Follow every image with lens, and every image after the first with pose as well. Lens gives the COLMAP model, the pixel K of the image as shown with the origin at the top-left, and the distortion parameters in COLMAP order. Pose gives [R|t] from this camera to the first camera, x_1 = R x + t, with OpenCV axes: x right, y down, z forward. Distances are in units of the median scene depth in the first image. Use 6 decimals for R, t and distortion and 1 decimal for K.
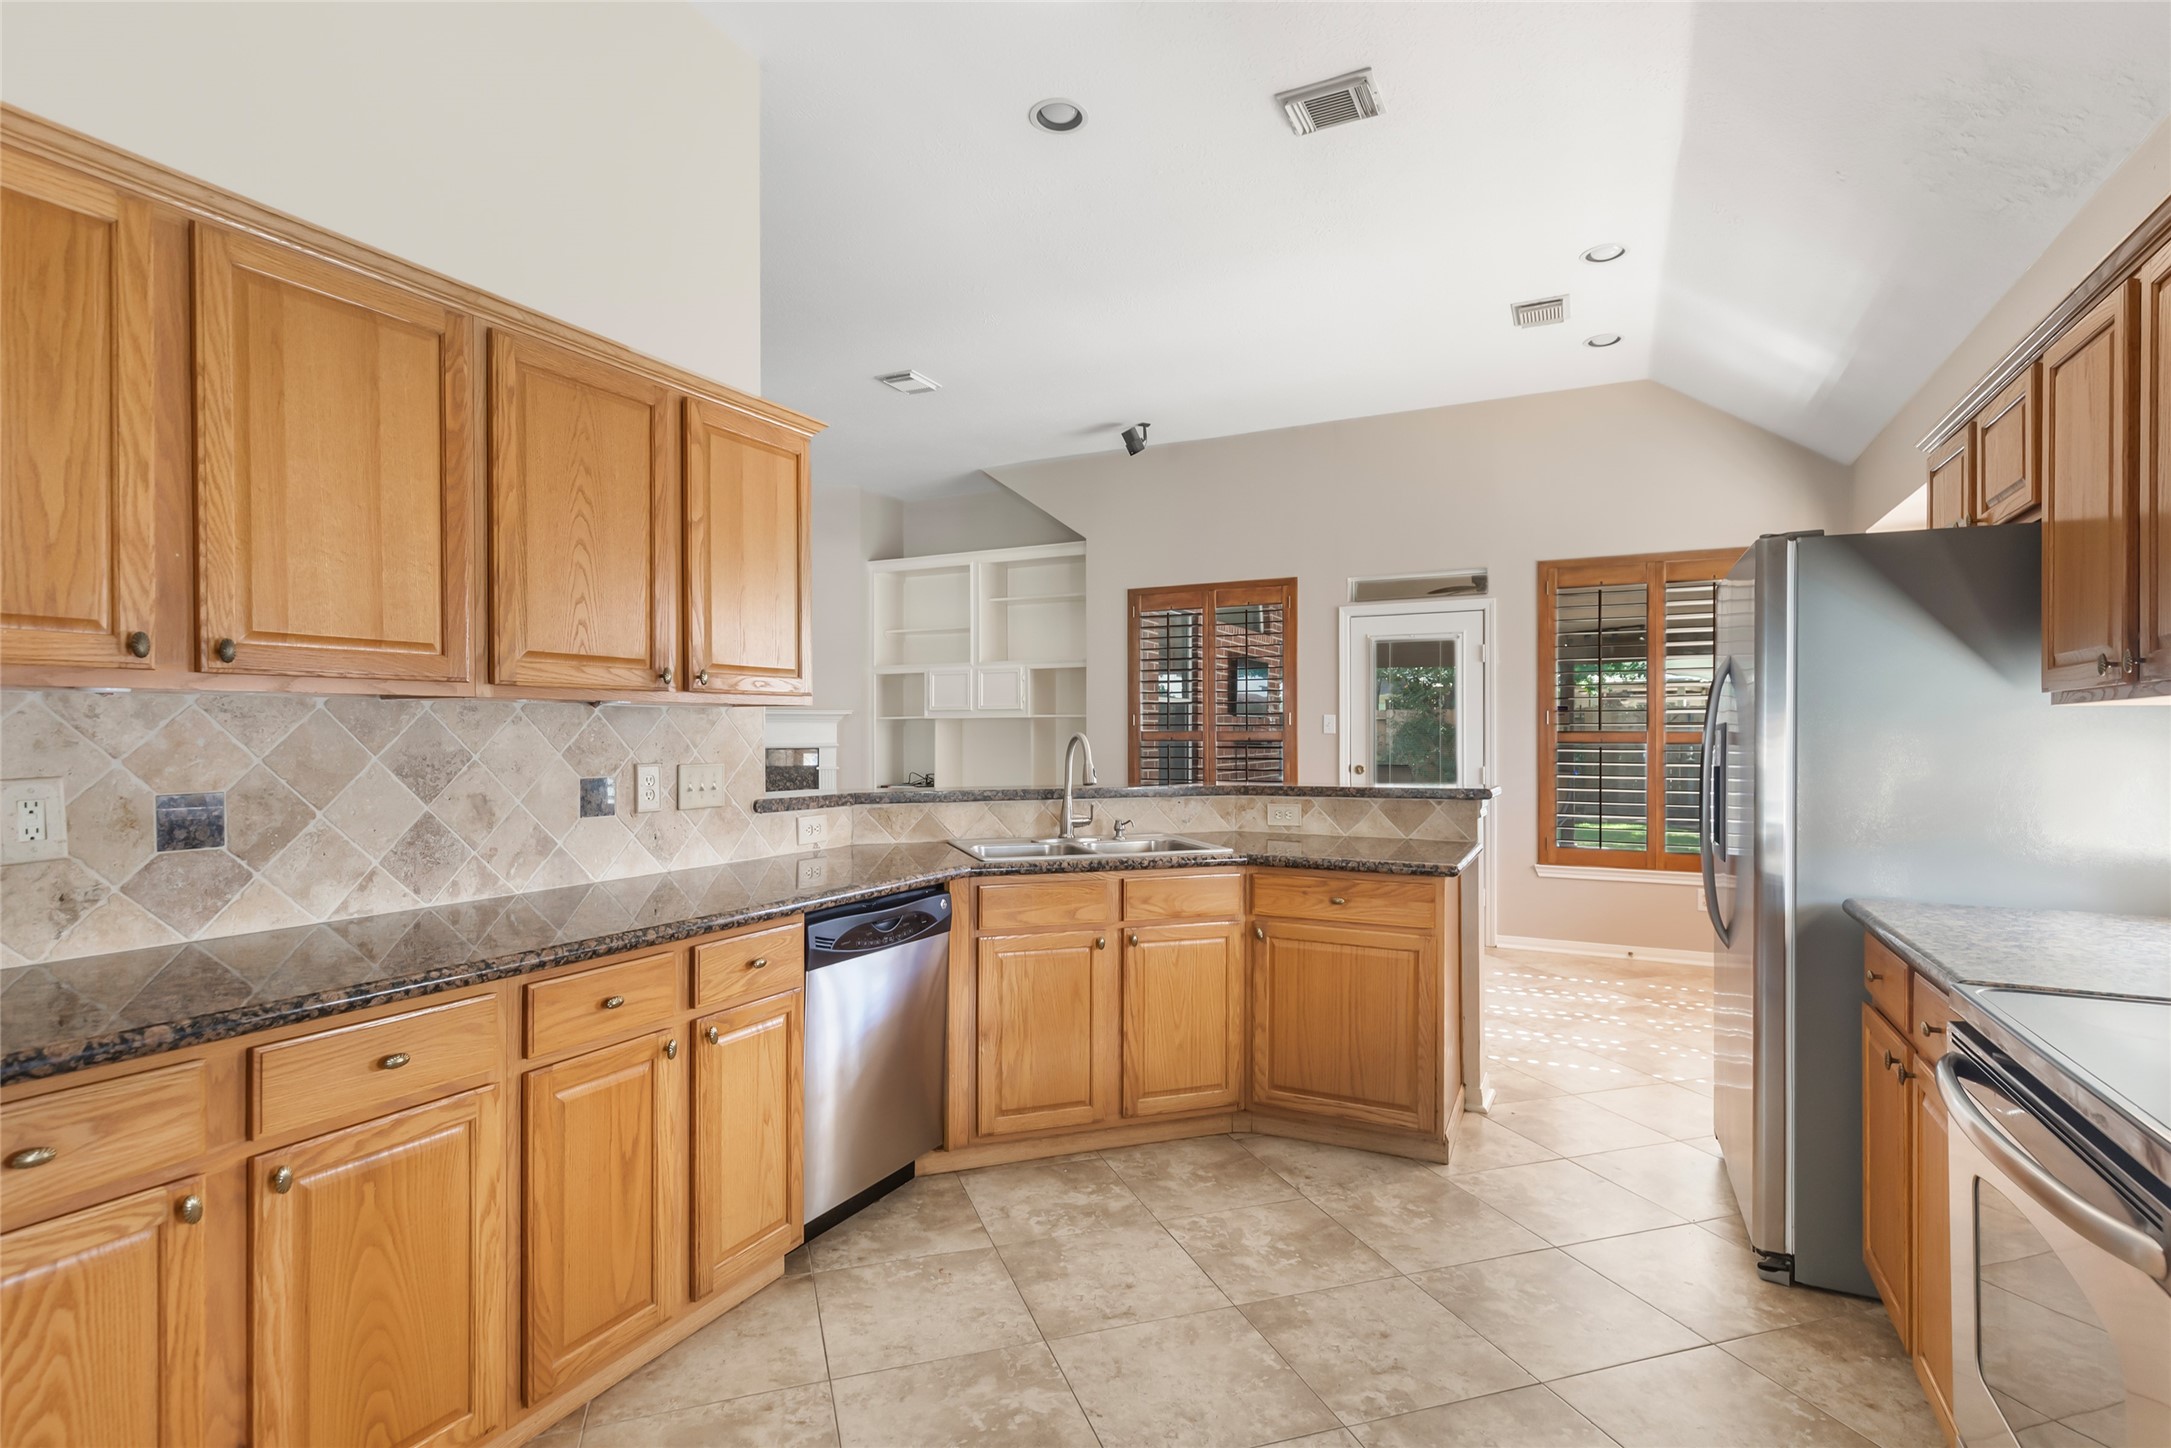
lens RADIAL K [[1068.2, 0, 1072.0], [0, 1068.2, 738.2], [0, 0, 1]] dist [0.006111, -0.000126]
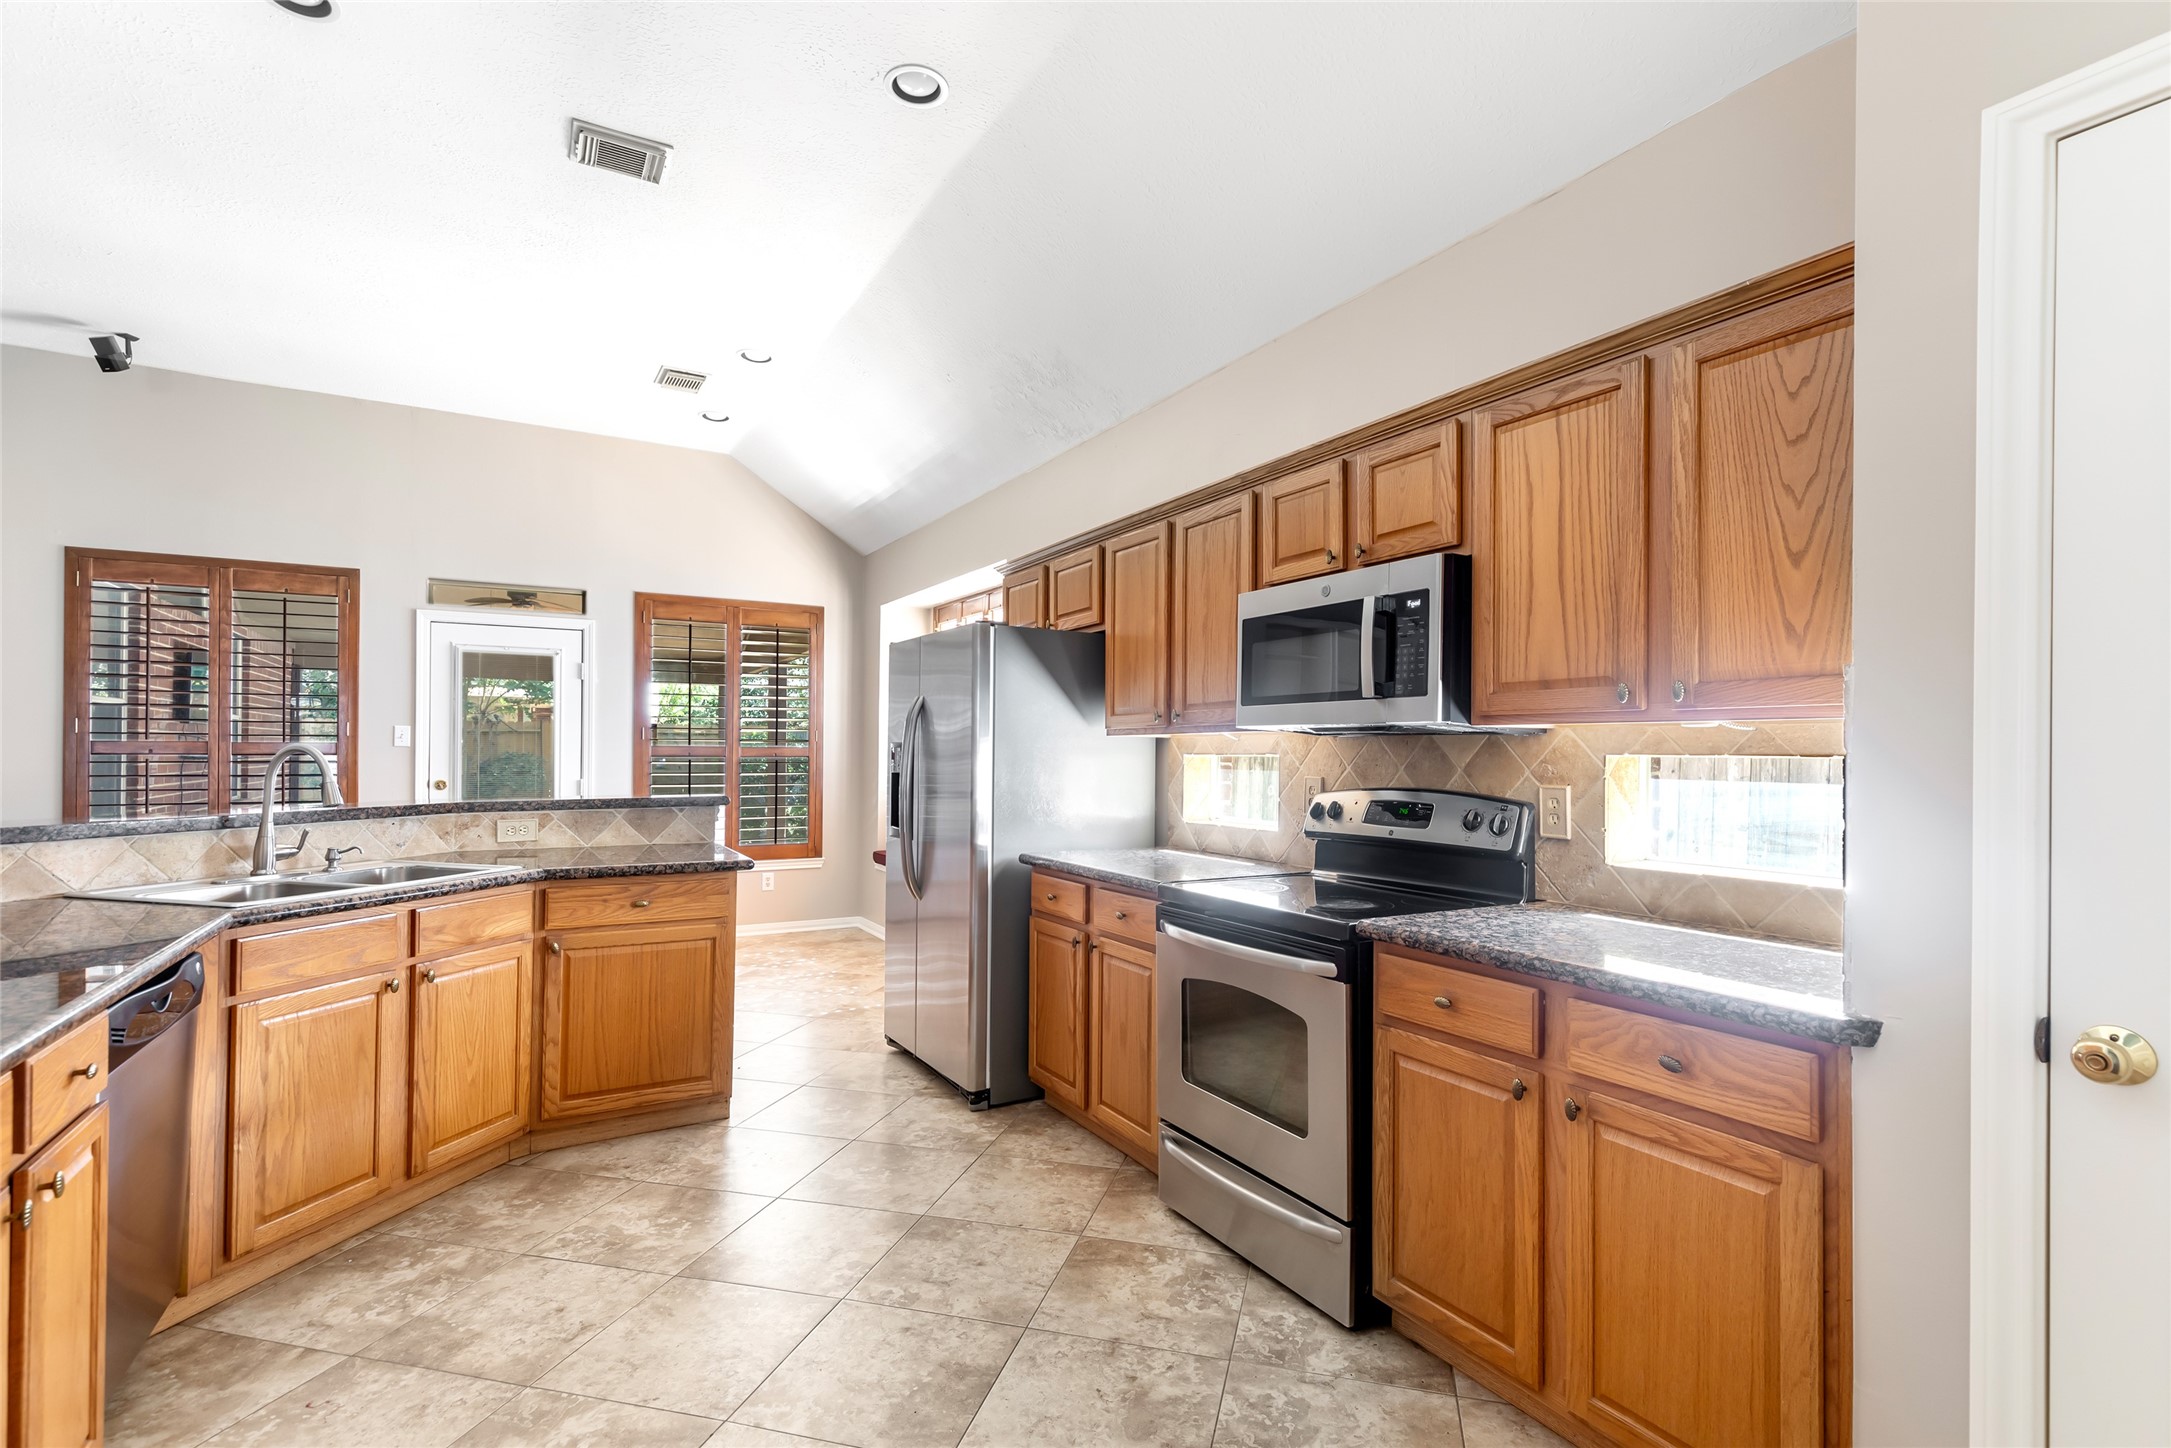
lens RADIAL K [[1011.5, 0, 1106.3], [0, 1011.5, 750.1], [0, 0, 1]] dist [0.004169, 0.000401]
pose [[0.536588, 0.005111, 0.843829, -0.353078], [-0.003508, 0.999987, -0.003827, -0.000040], [-0.843837, -0.000907, 0.536599, 0.058386]]
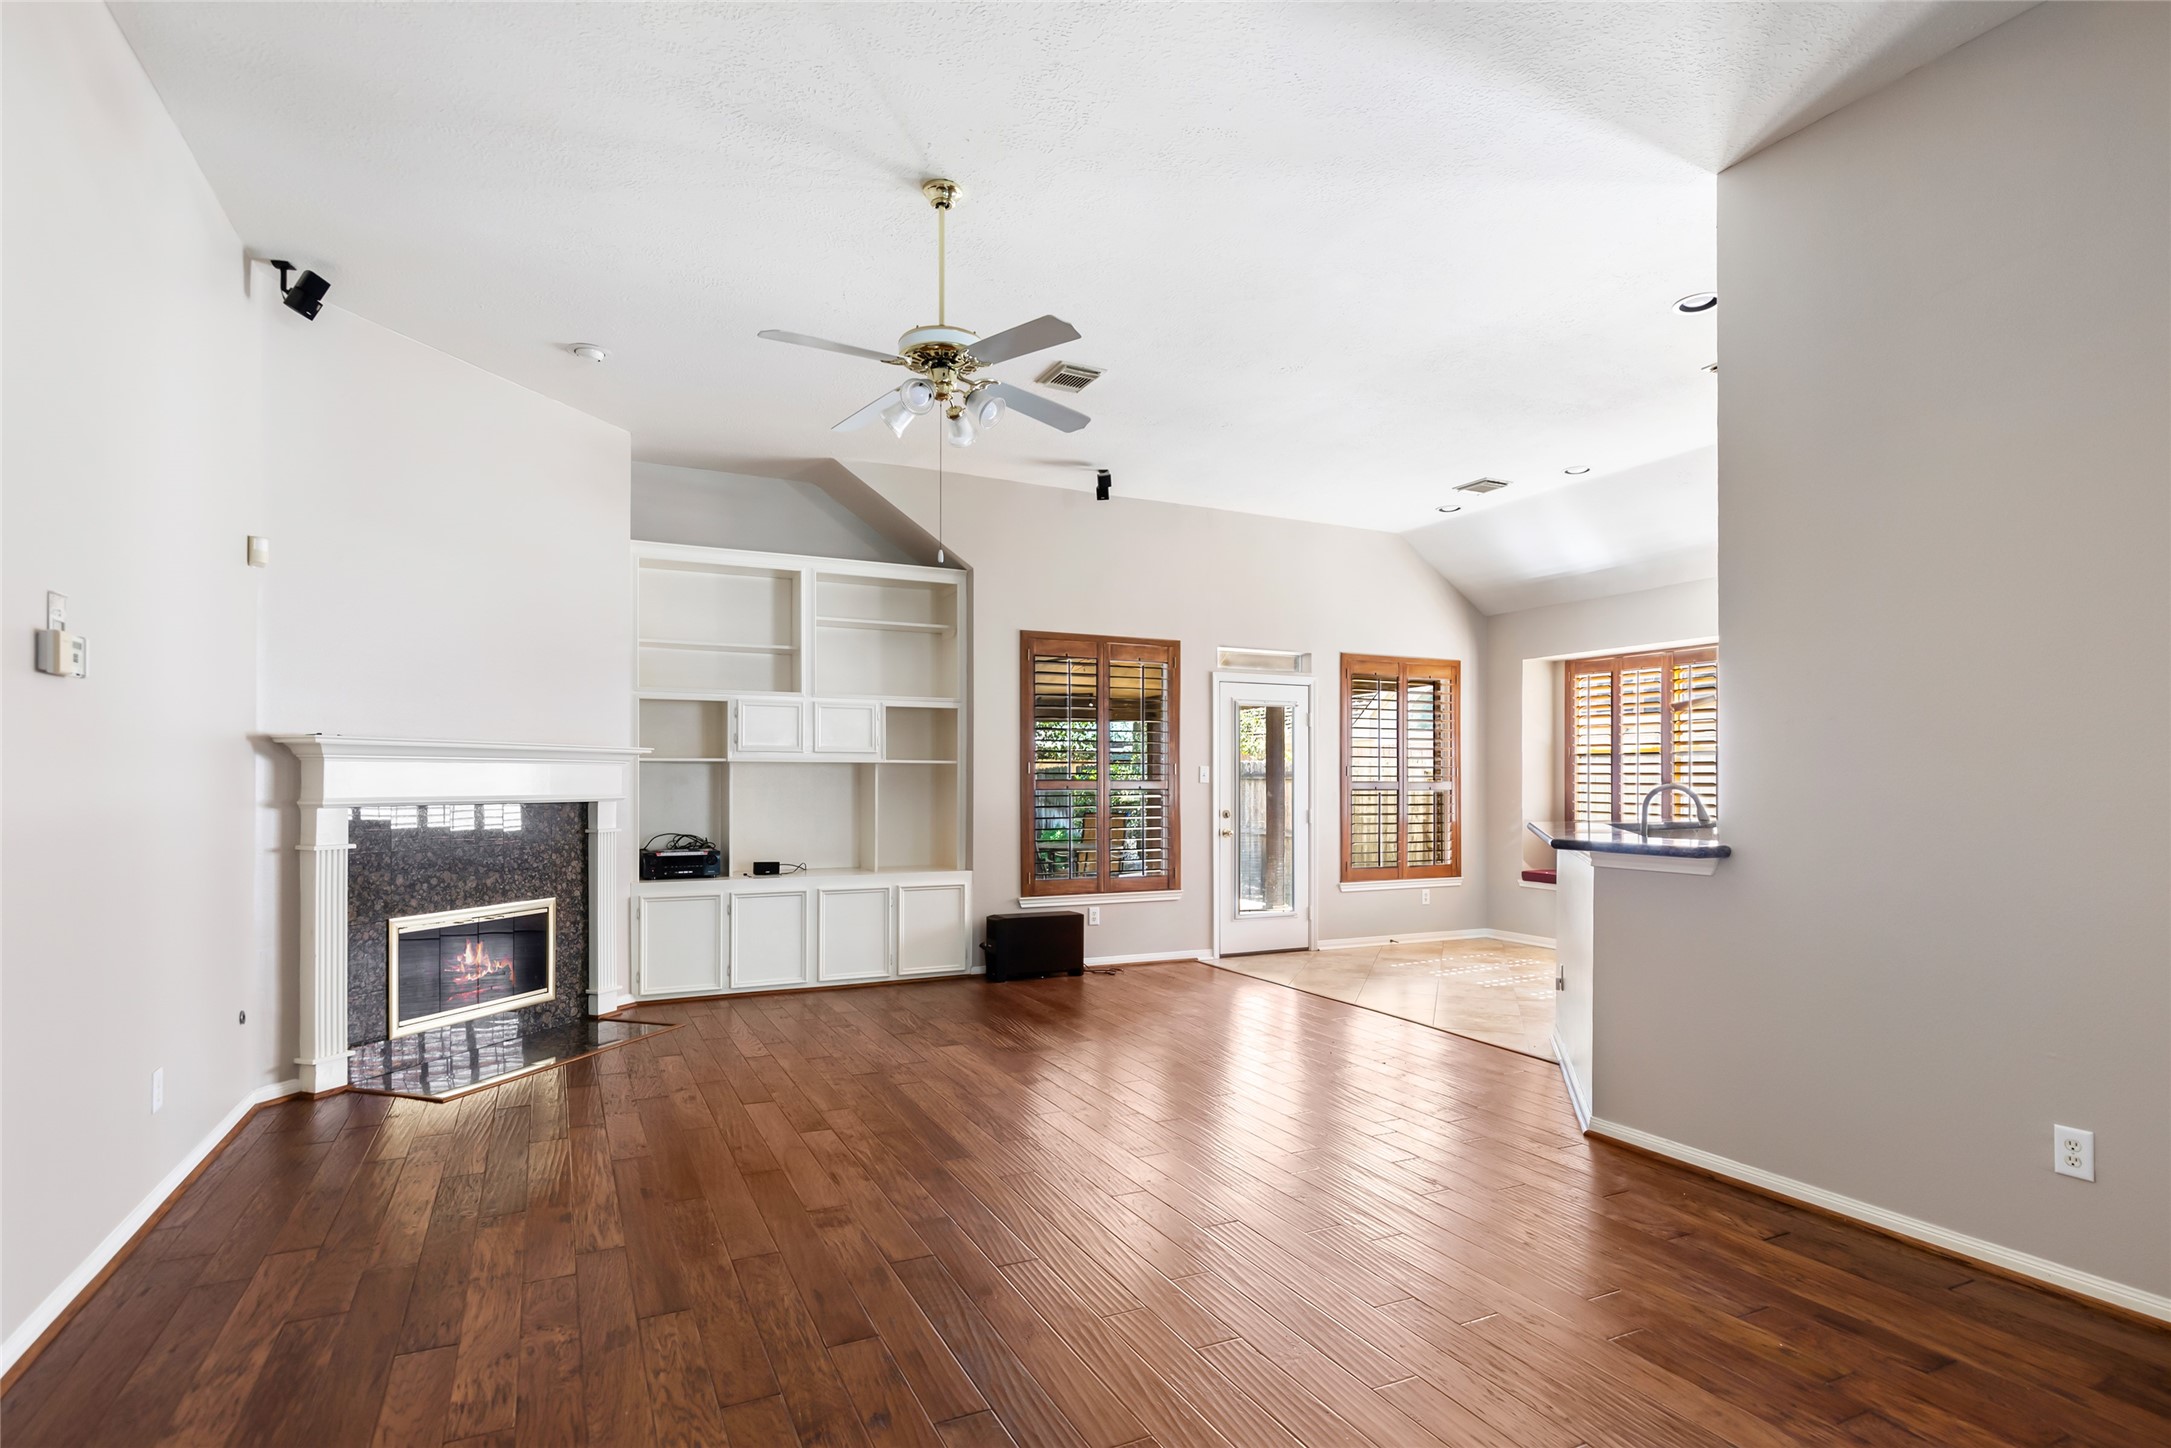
lens RADIAL K [[1105.1, 0, 1087.6], [0, 1105.1, 772.9], [0, 0, 1]] dist [0.001486, -0.000065]
pose [[0.605446, 0.009088, 0.795834, -1.611415], [-0.000930, 0.999942, -0.010712, -0.004569], [-0.795886, 0.005745, 0.605420, 0.822899]]
